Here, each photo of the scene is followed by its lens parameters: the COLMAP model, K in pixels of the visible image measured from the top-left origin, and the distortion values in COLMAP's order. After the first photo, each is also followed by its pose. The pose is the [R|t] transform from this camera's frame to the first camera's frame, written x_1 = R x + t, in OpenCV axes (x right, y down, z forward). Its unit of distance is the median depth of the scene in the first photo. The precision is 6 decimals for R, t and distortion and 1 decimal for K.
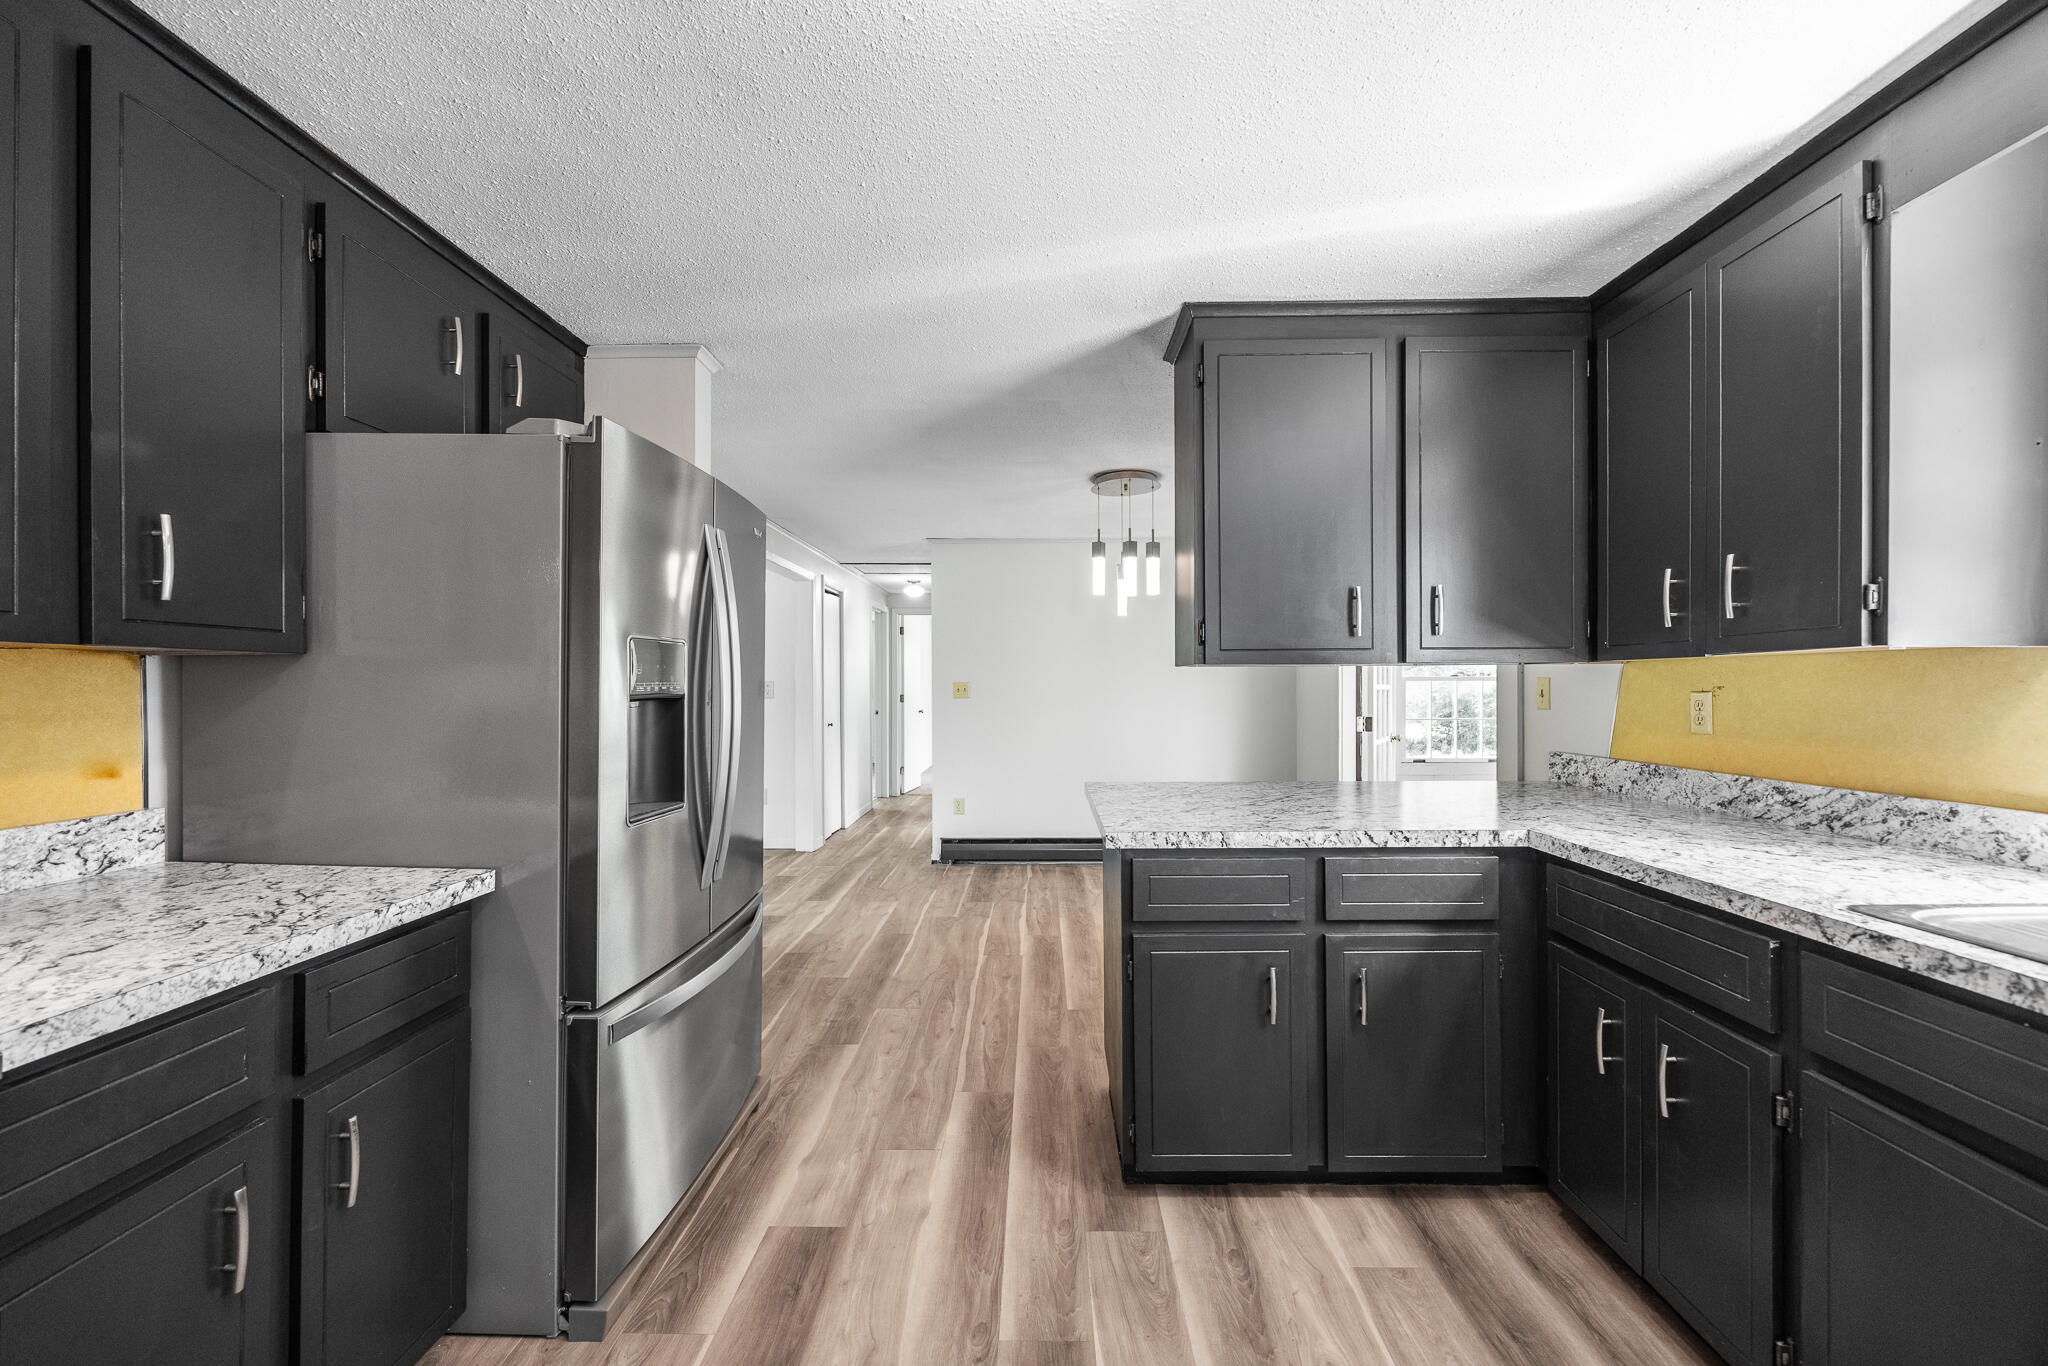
lens RADIAL K [[791.8, 0, 1020.6], [0, 791.8, 683.1], [0, 0, 1]] dist [-0.005518, 0.000964]
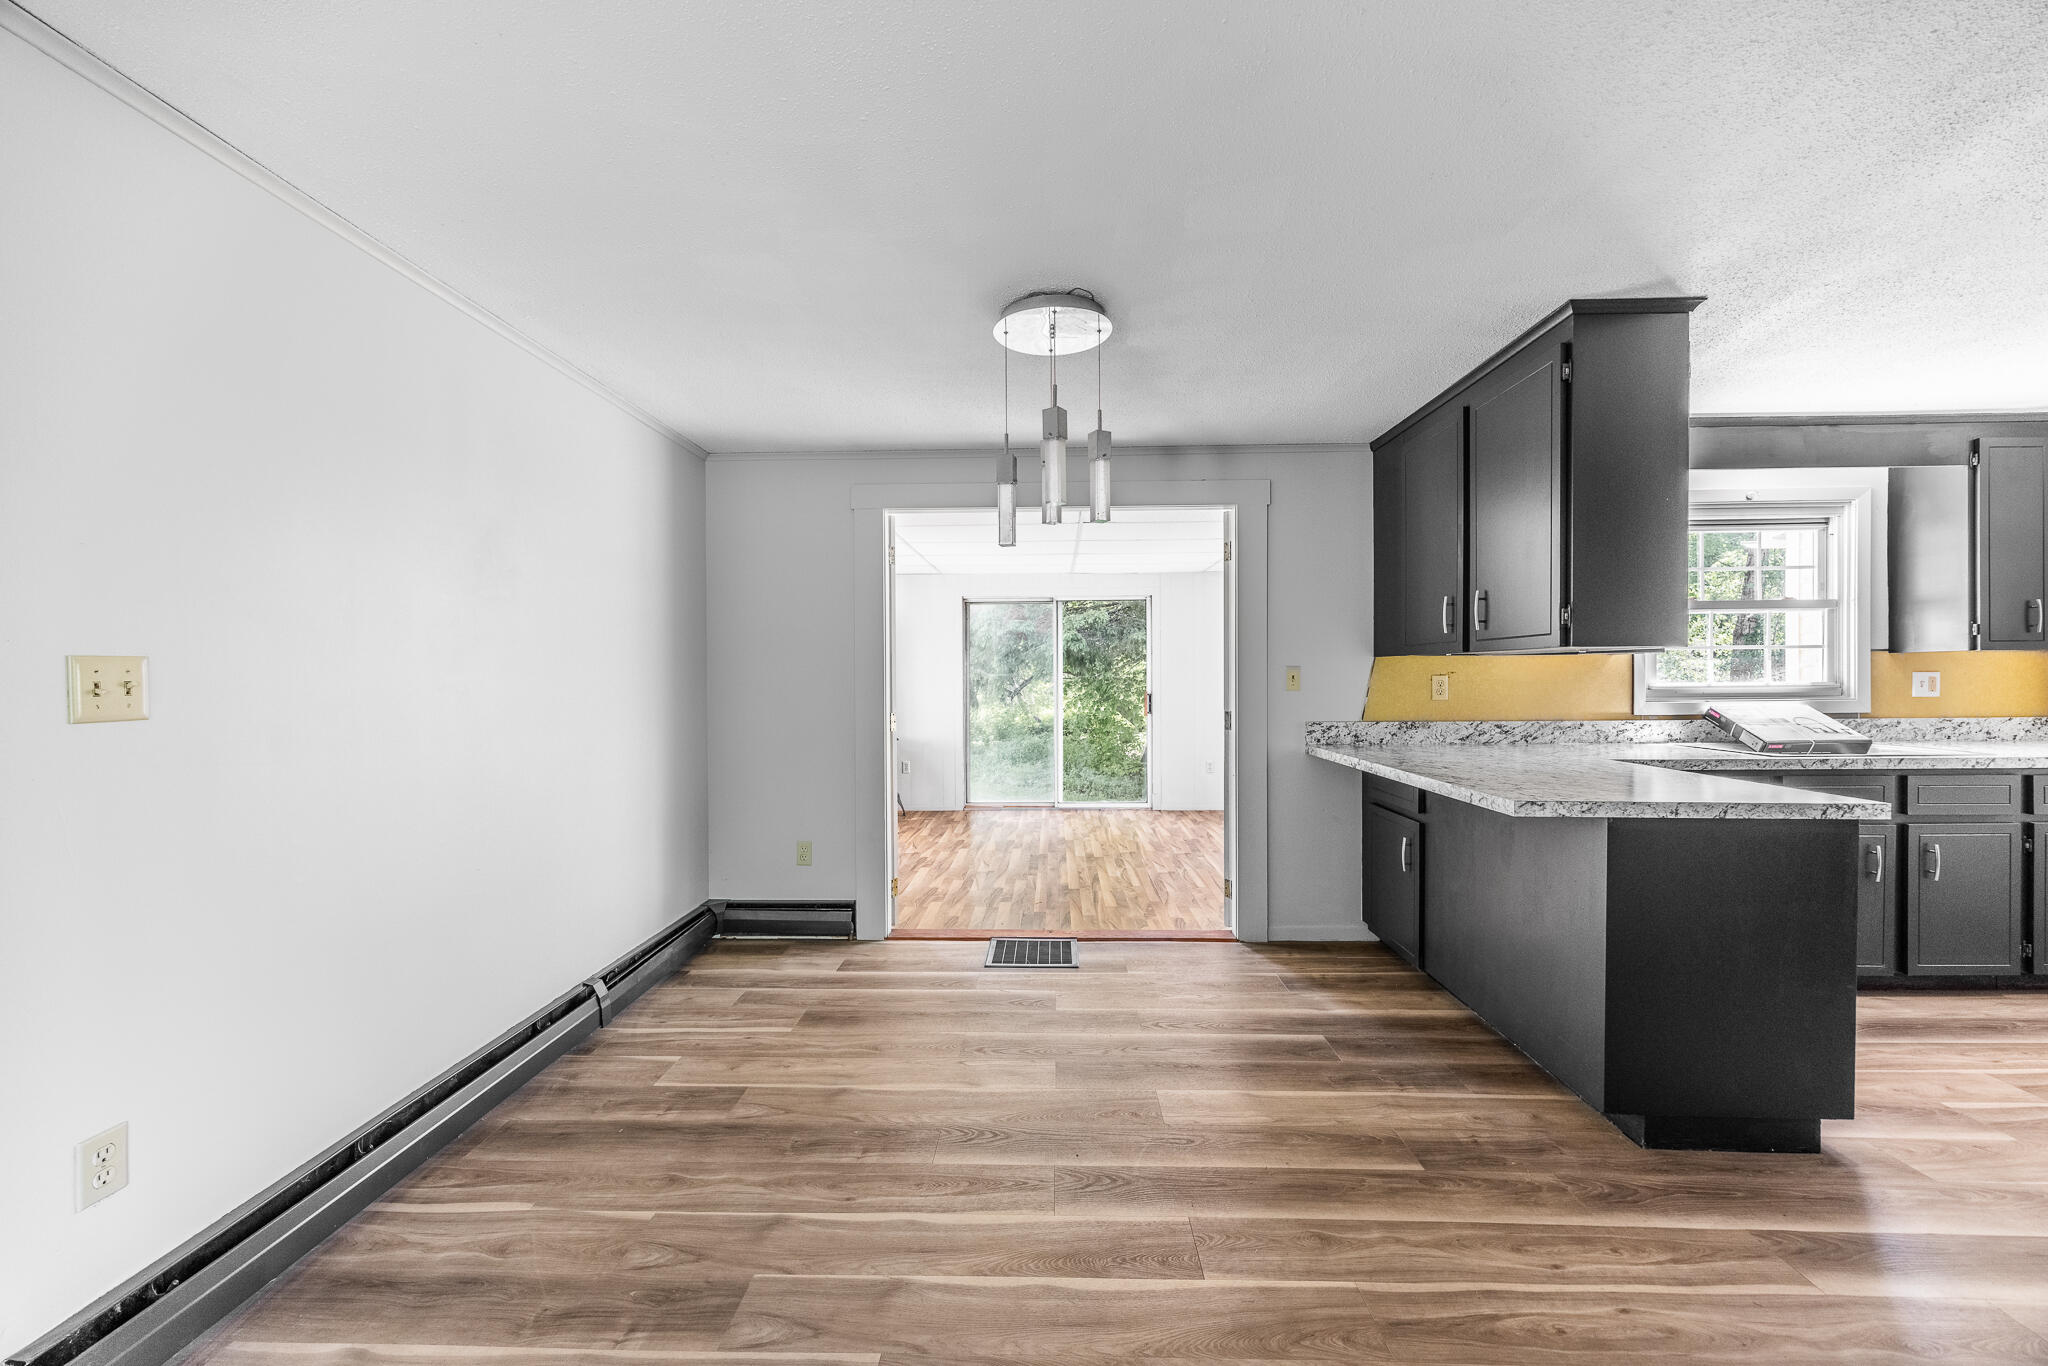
lens RADIAL K [[791.8, 0, 1015.8], [0, 791.8, 677.6], [0, 0, 1]] dist [-0.005518, 0.000964]
pose [[0.009161, 0.001861, 0.999956, -0.964796], [0.001686, 0.999997, -0.001876, 0.020893], [-0.999957, 0.001703, 0.009158, 2.183414]]
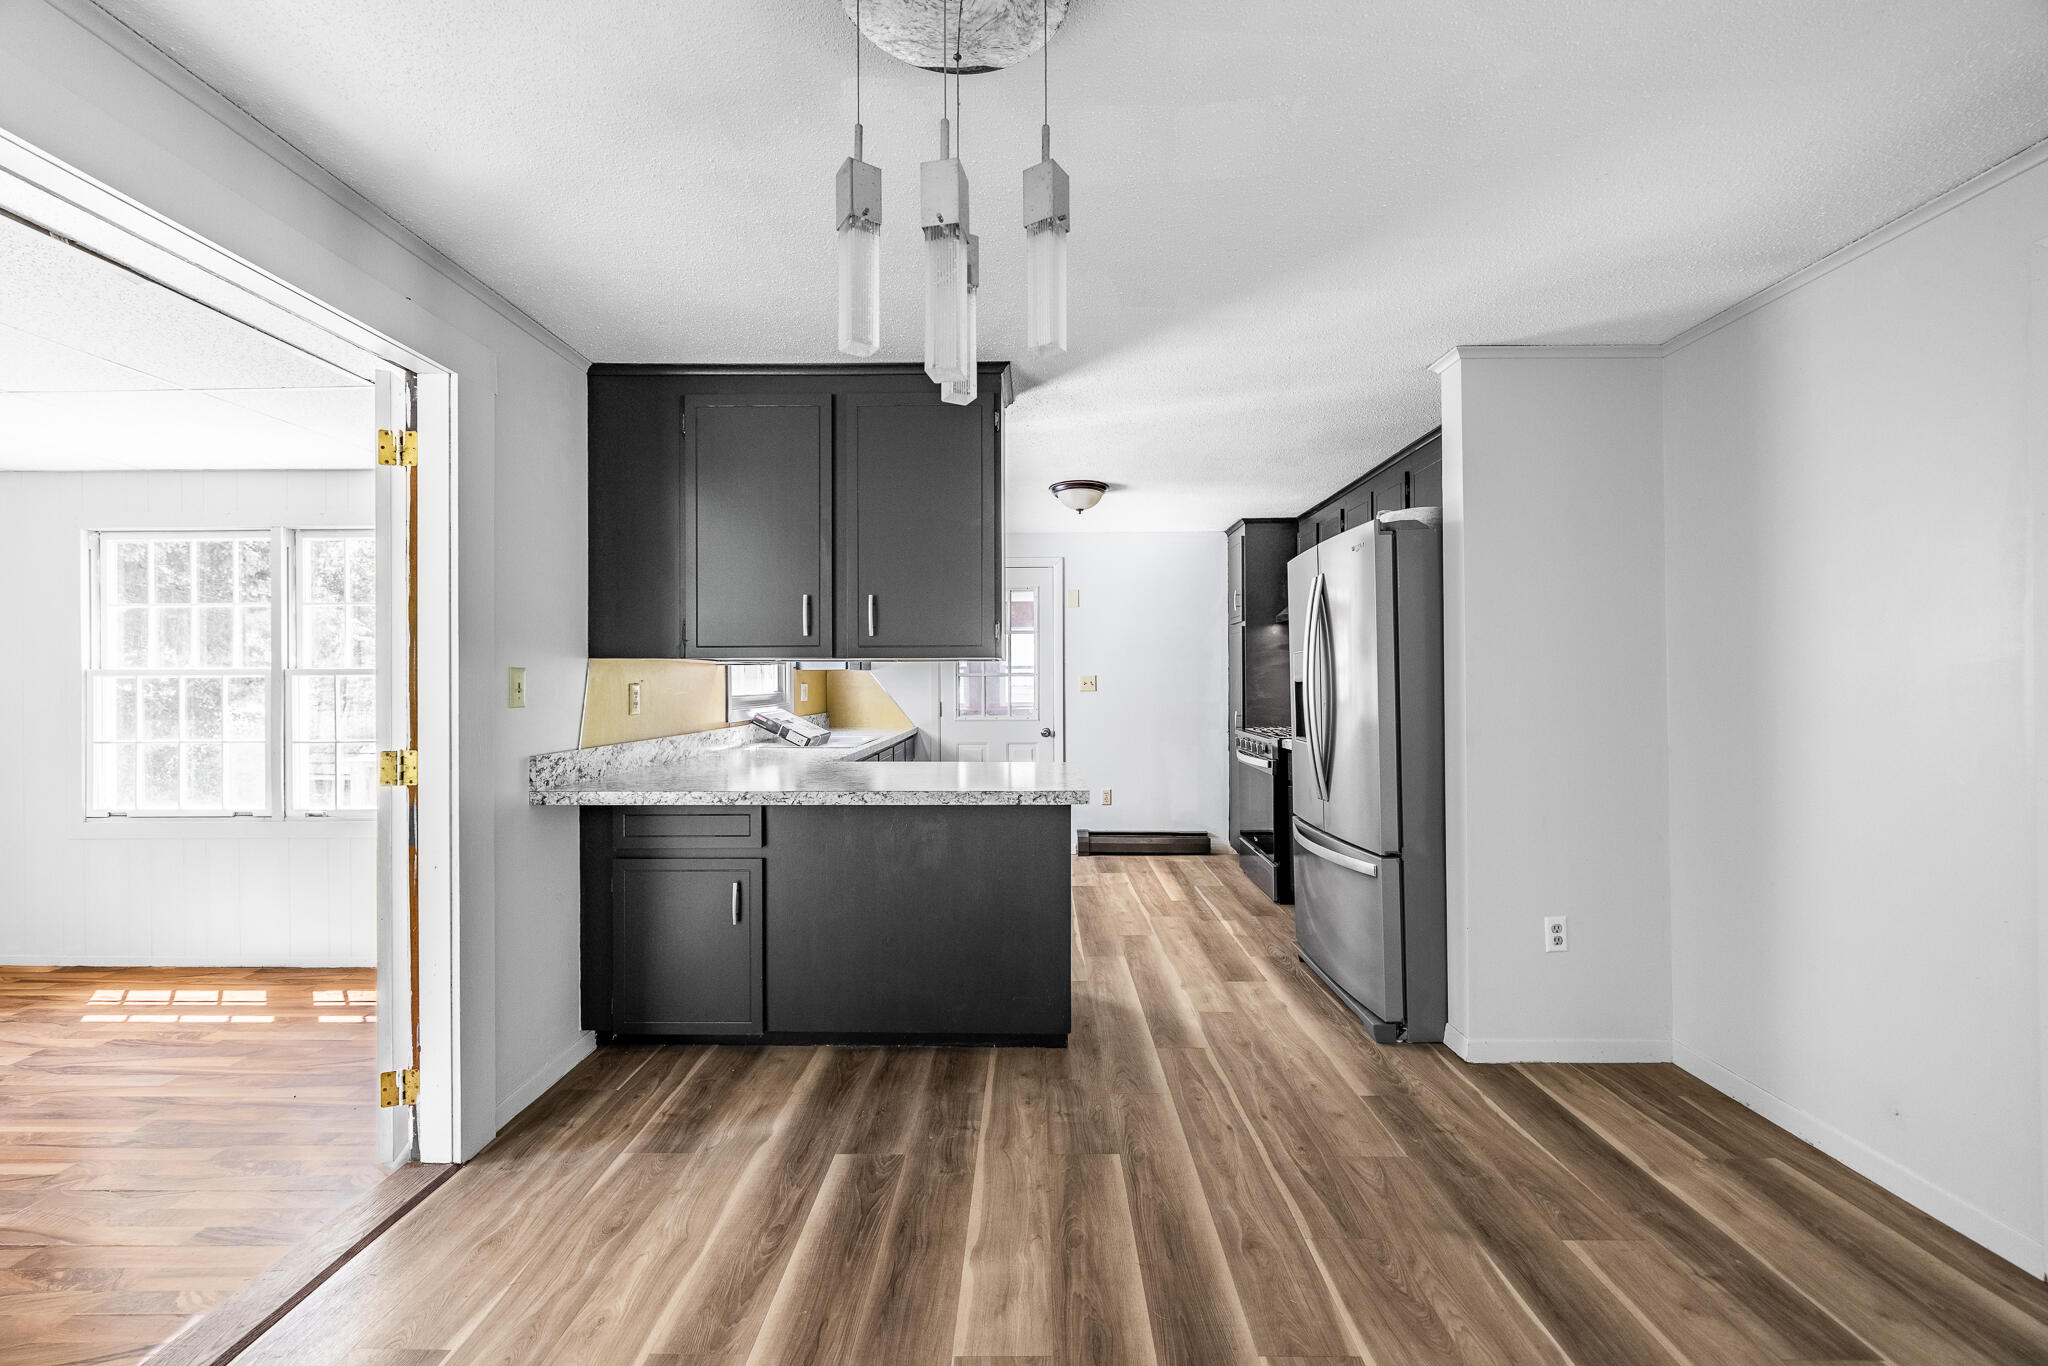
lens RADIAL K [[791.8, 0, 1036.4], [0, 791.8, 680.9], [0, 0, 1]] dist [-0.005518, 0.000964]
pose [[-0.999626, 0.008944, -0.025844, 0.236114], [0.009128, 0.999934, -0.007015, 0.025639], [0.025780, -0.007249, -0.999641, 2.749754]]
